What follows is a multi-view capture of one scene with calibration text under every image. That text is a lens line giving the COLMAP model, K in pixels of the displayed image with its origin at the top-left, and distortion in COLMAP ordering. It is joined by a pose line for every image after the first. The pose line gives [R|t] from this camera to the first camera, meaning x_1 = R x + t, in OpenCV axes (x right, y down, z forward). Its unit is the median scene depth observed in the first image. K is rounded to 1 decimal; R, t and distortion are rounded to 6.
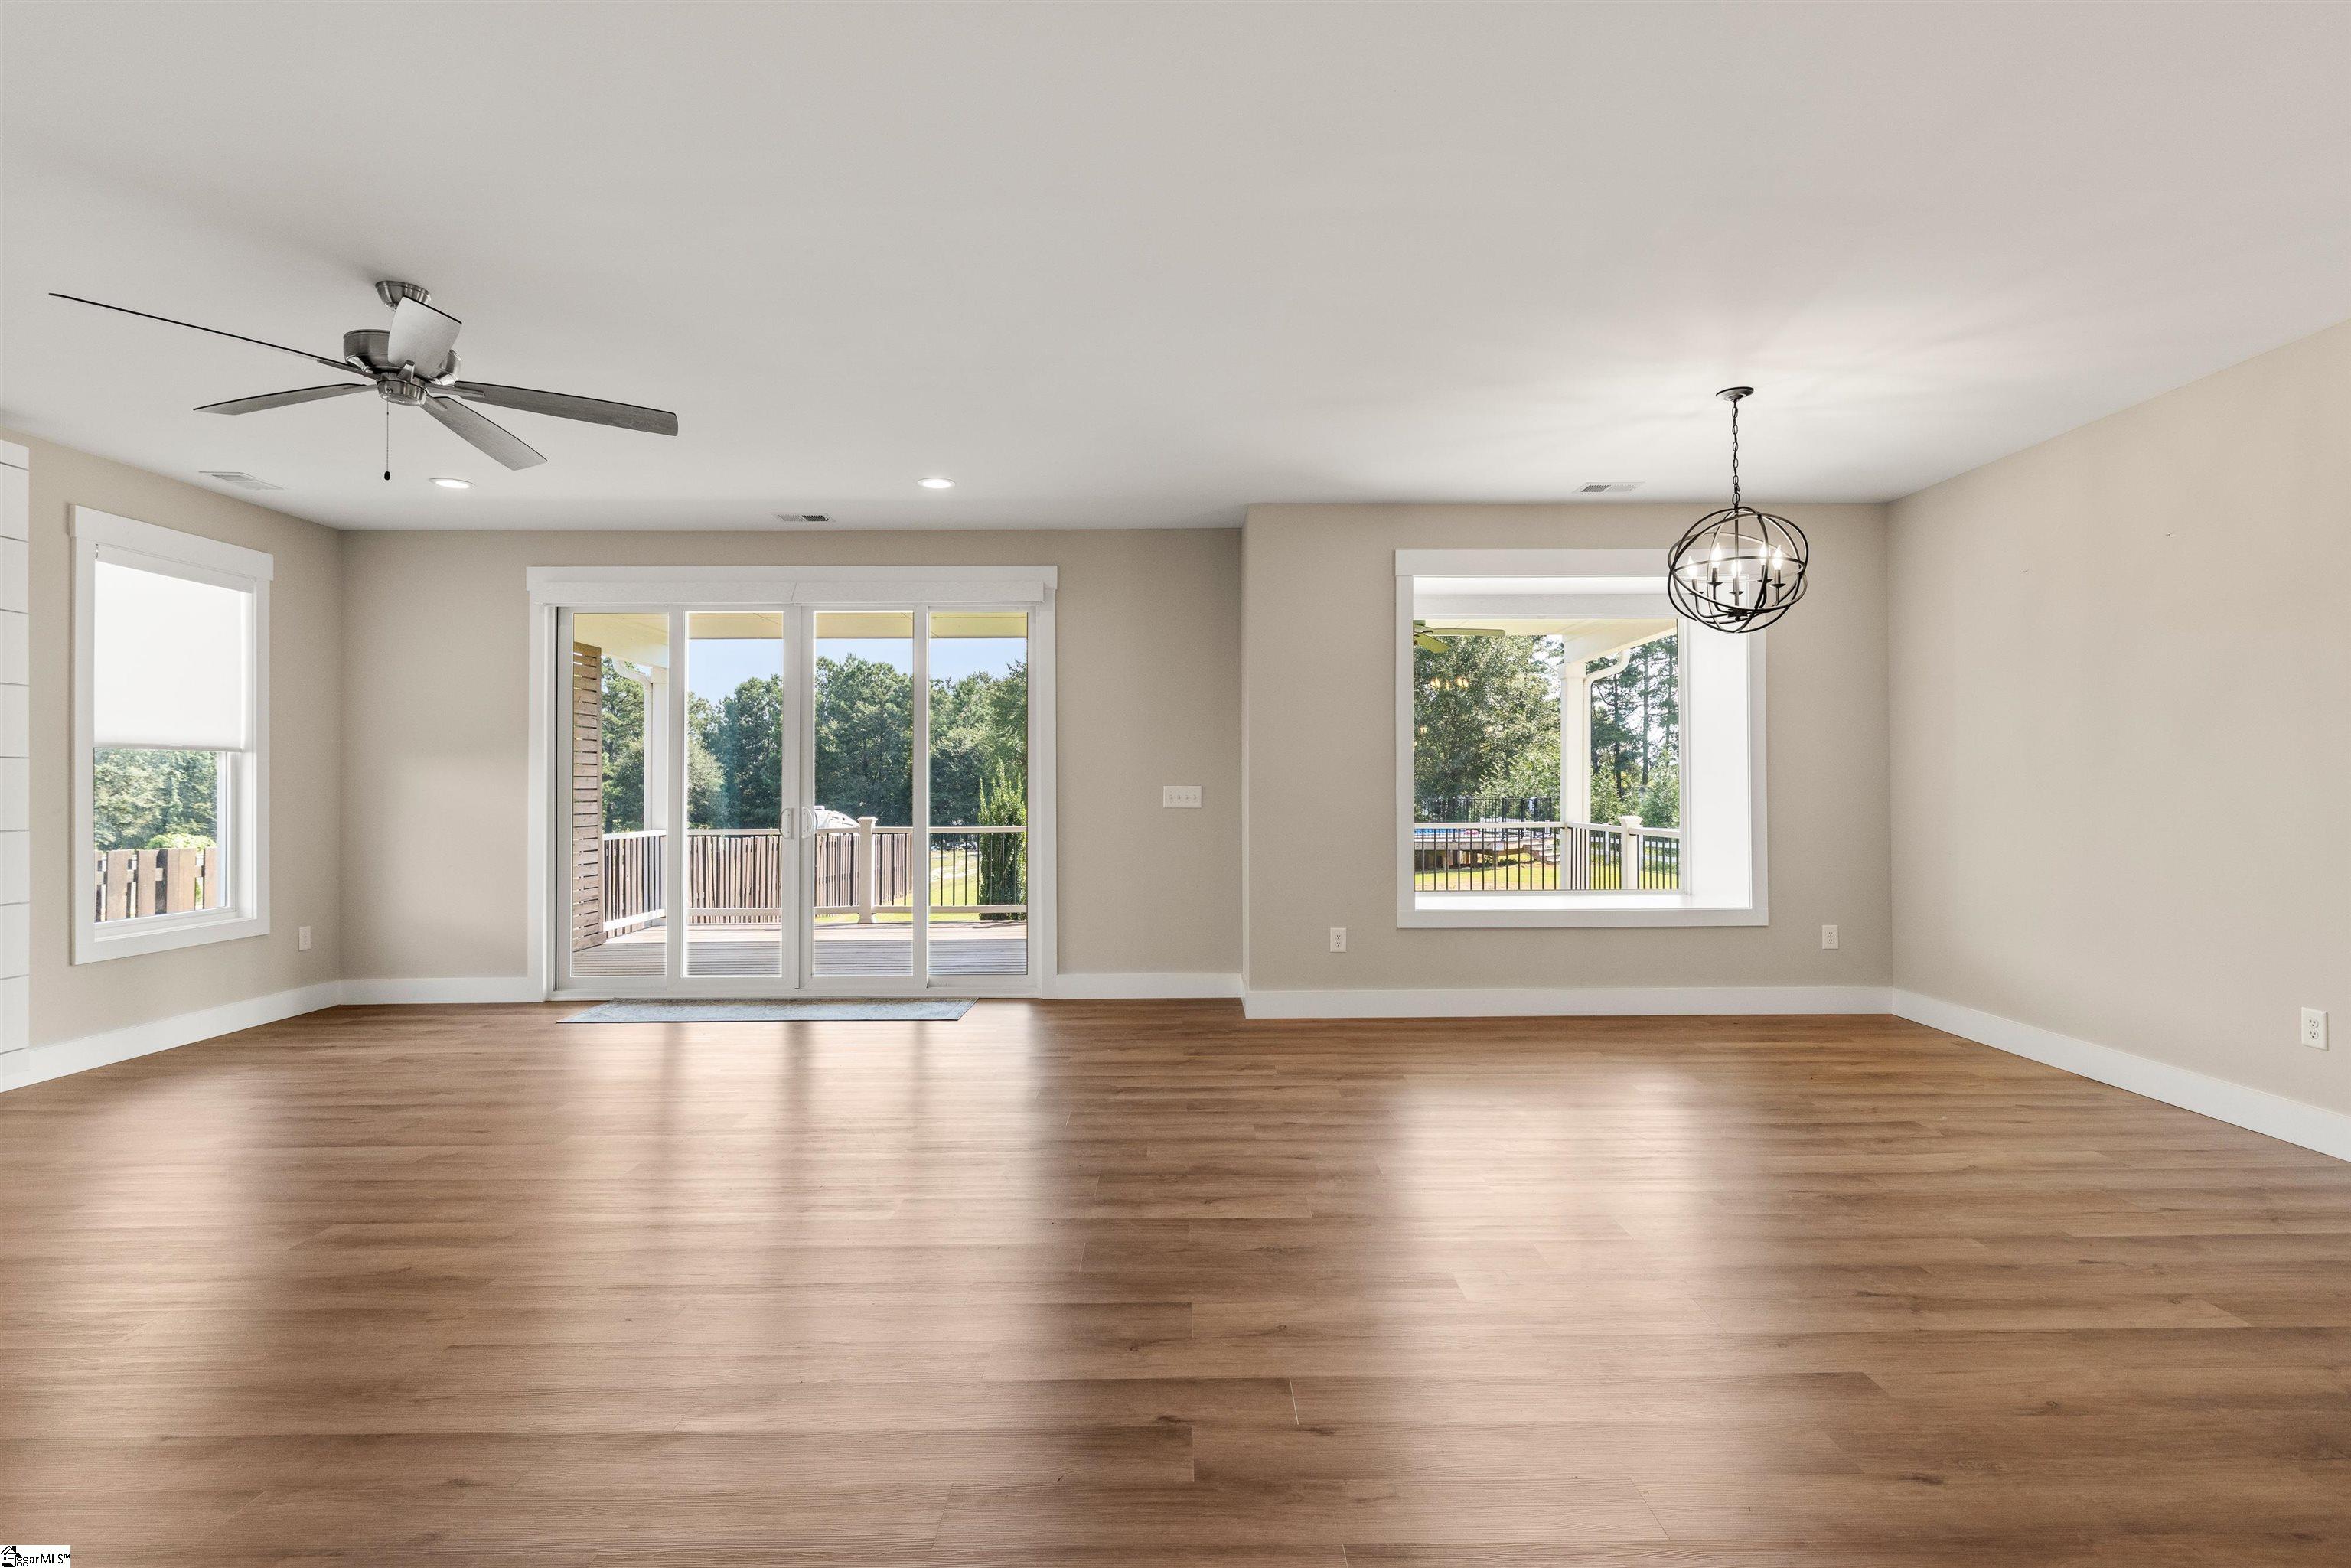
lens RADIAL K [[1148.9, 0, 1181.9], [0, 1148.9, 772.0], [0, 0, 1]] dist [0.009723, -0.000052]
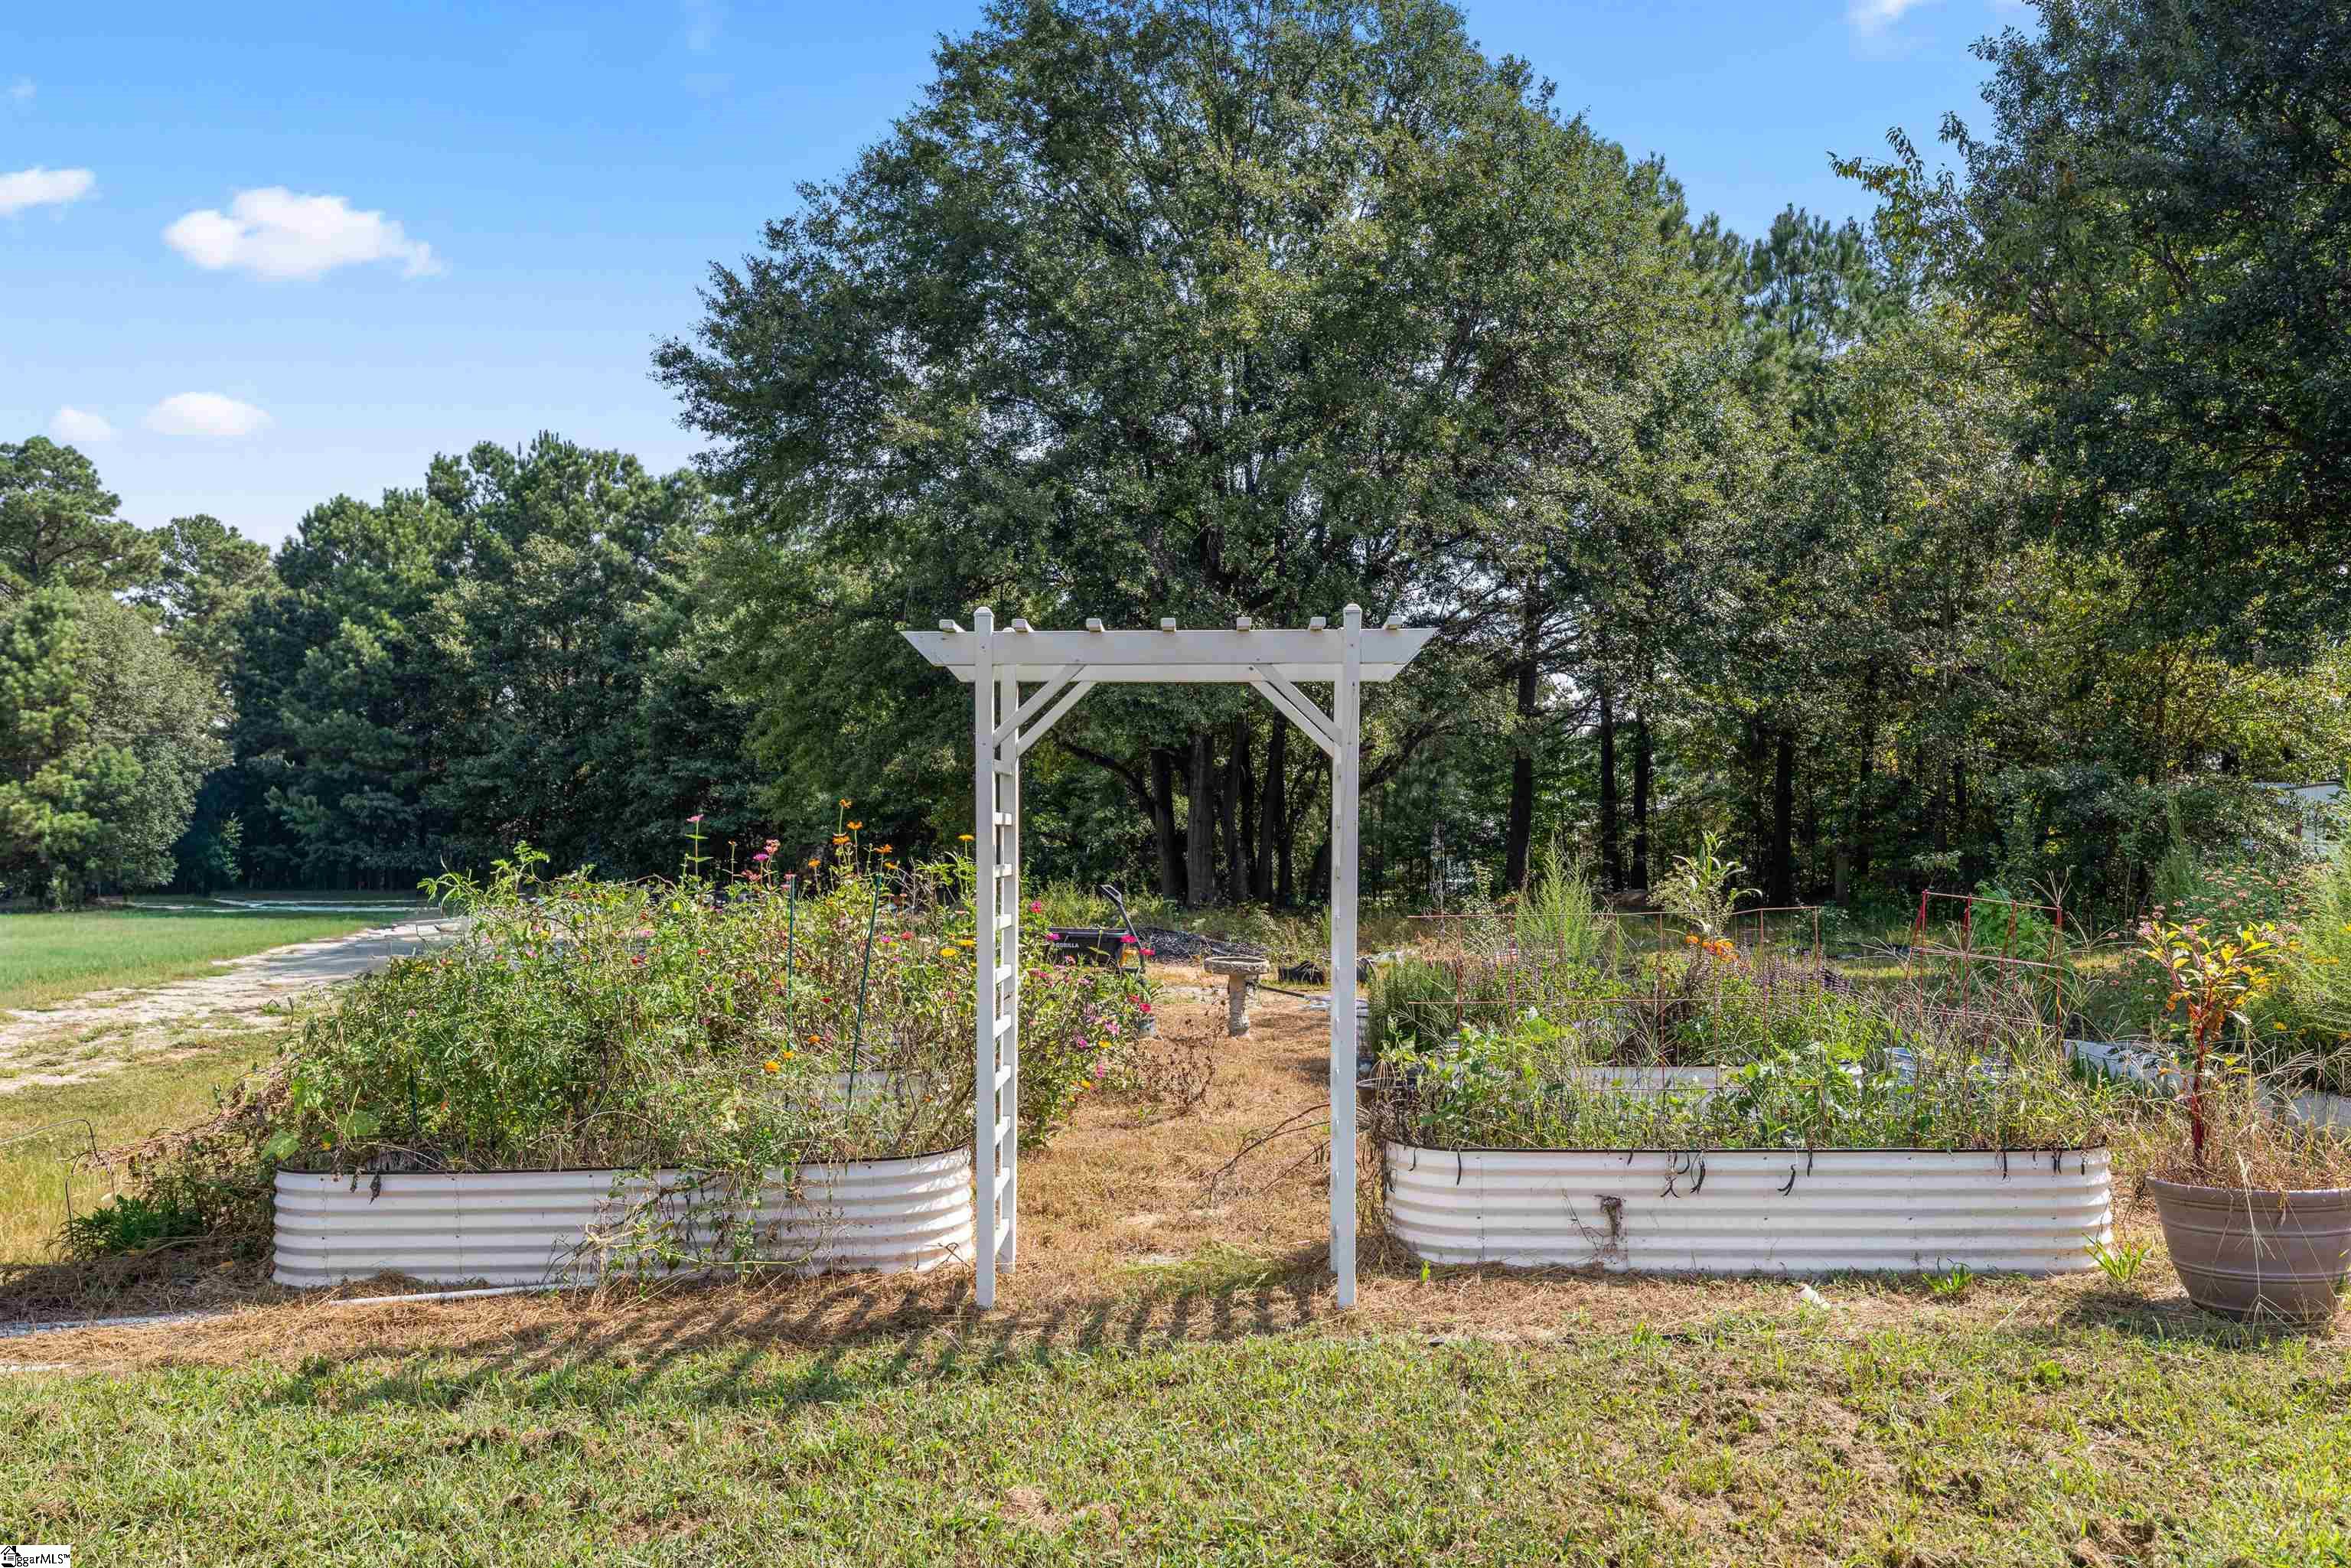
lens RADIAL K [[1689.9, 0, 1173.9], [0, 1689.9, 785.0], [0, 0, 1]] dist [-0.003936, -0.001098]
pose [[0.996992, 0.030639, -0.071194, -0.017612], [-0.031062, 0.999506, -0.004847, 0.029054], [0.071010, 0.007043, 0.997451, 0.560267]]
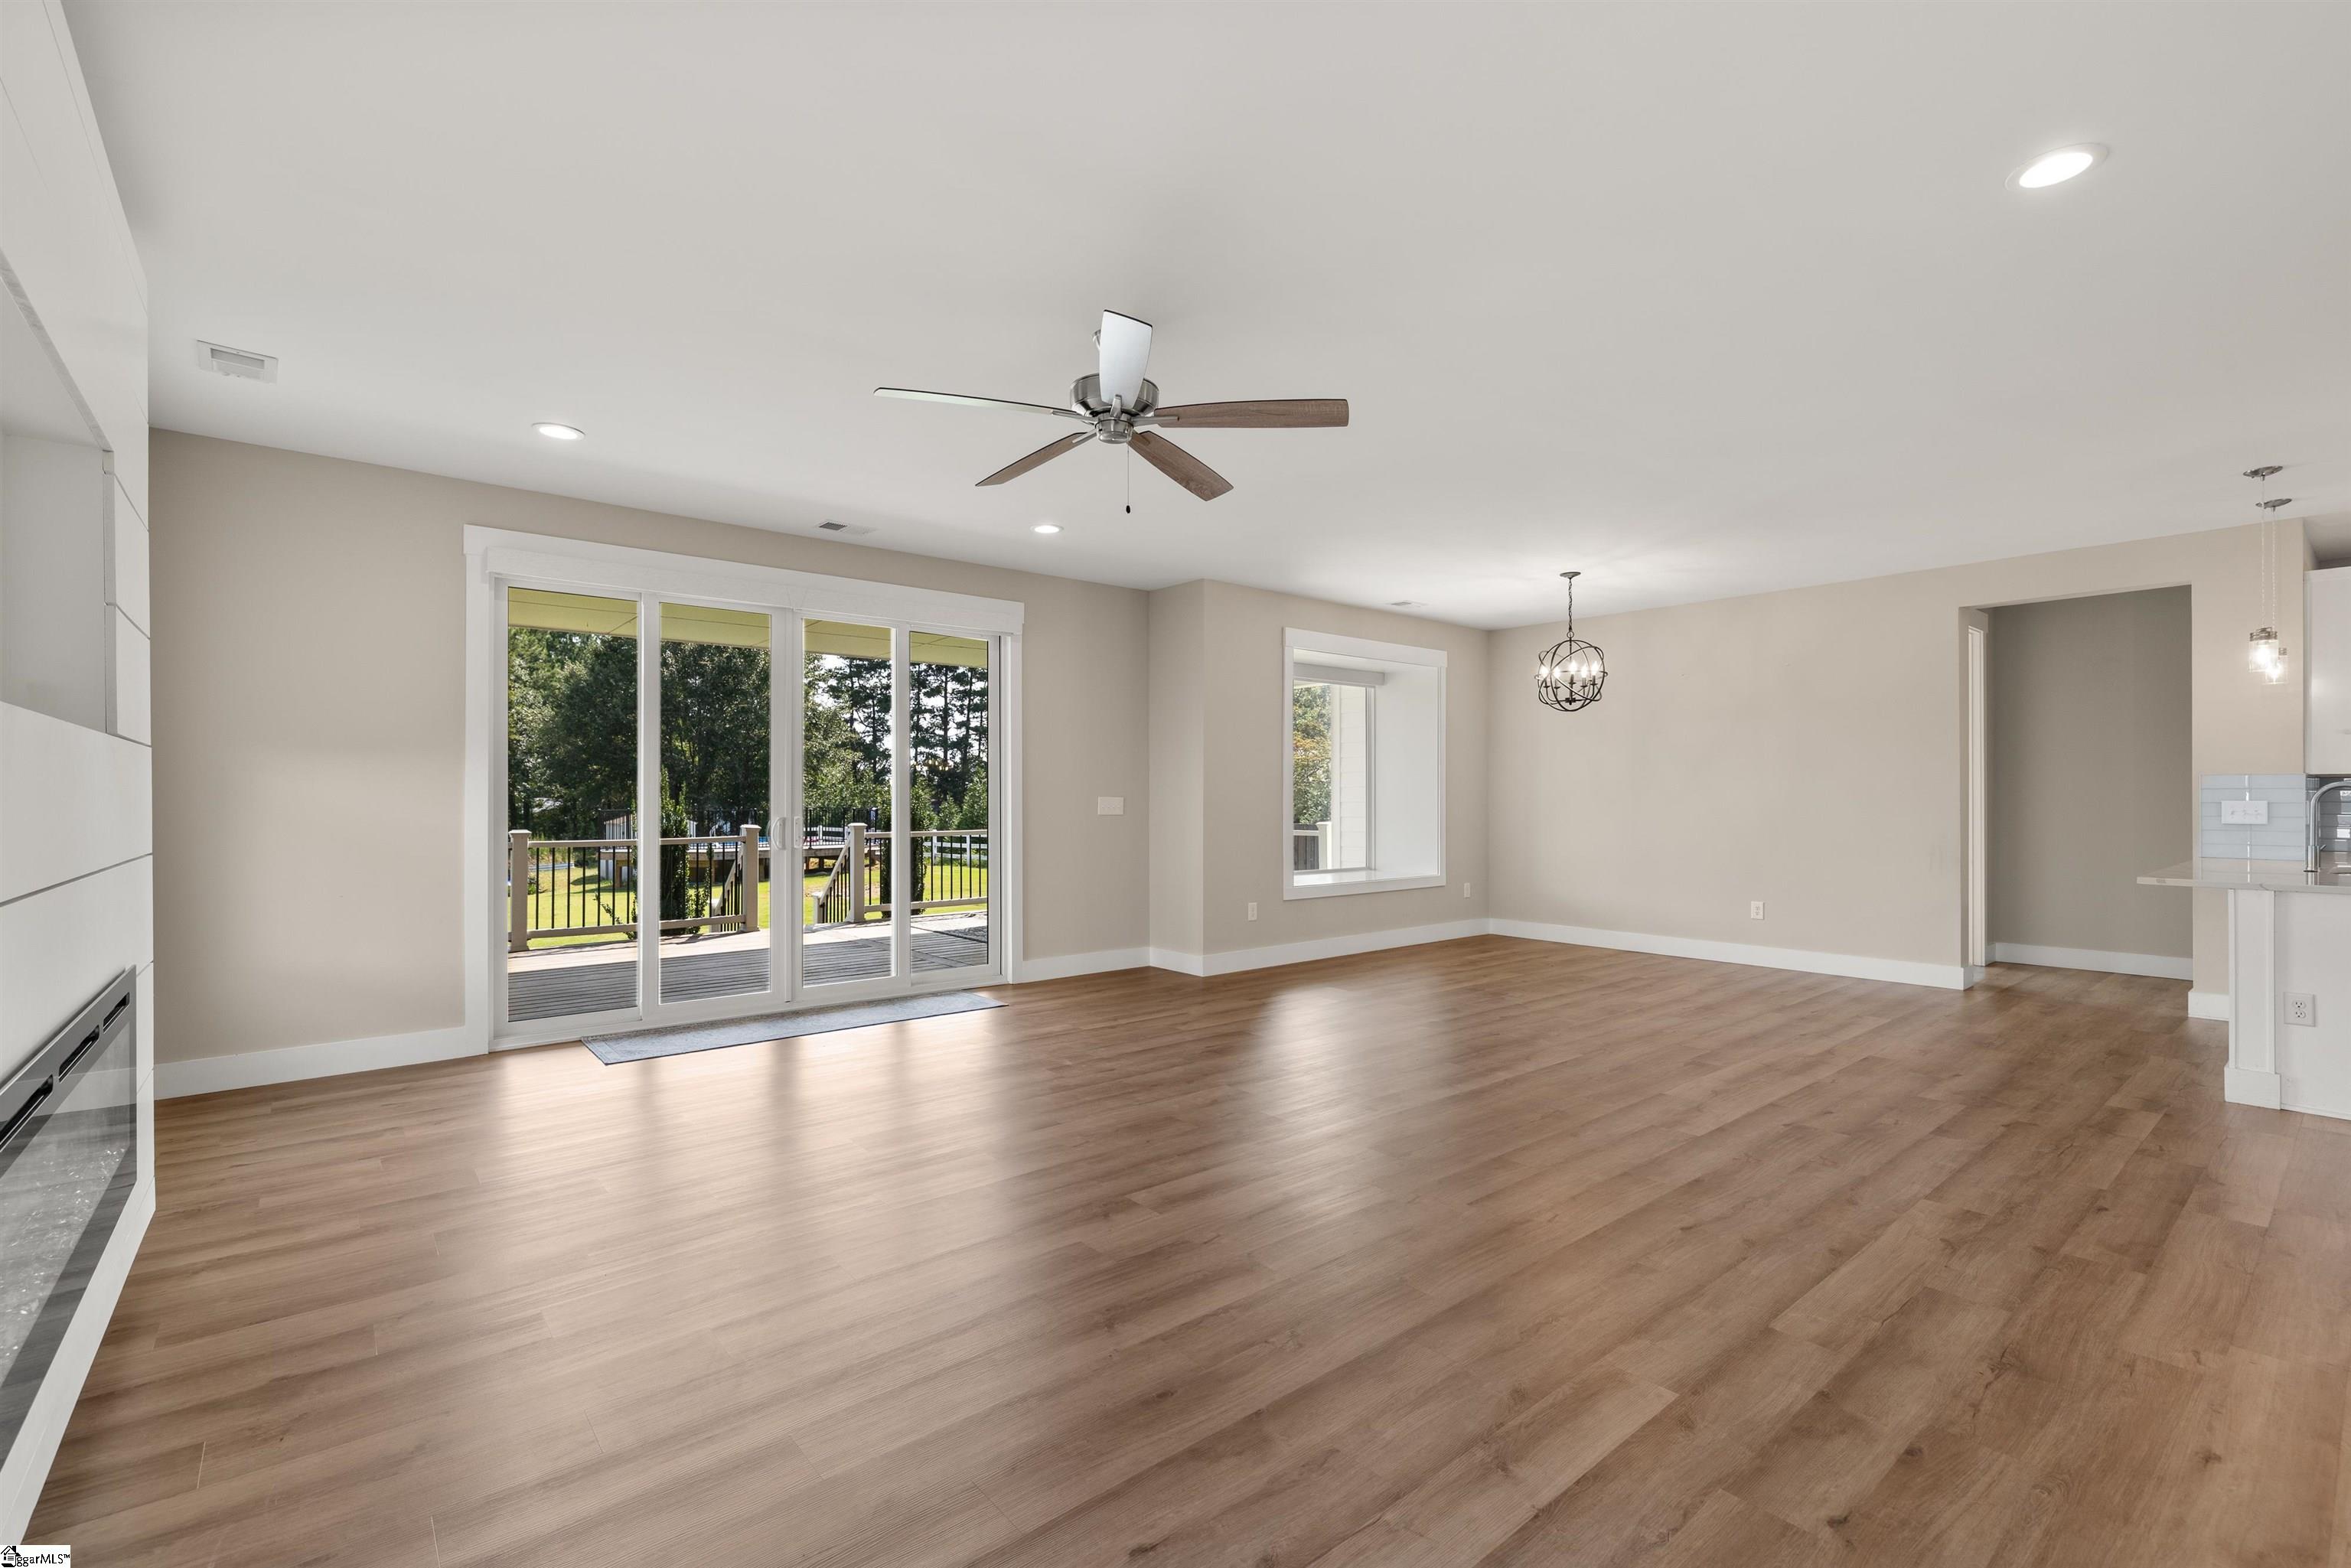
lens RADIAL K [[1041.4, 0, 1184.1], [0, 1041.4, 797.7], [0, 0, 1]] dist [0.003978, 0.000196]
pose [[0.764973, 0.005052, 0.644043, -0.054186], [-0.012641, 0.999894, 0.007171, 0.000324], [-0.643938, -0.013628, 0.764956, 0.008953]]
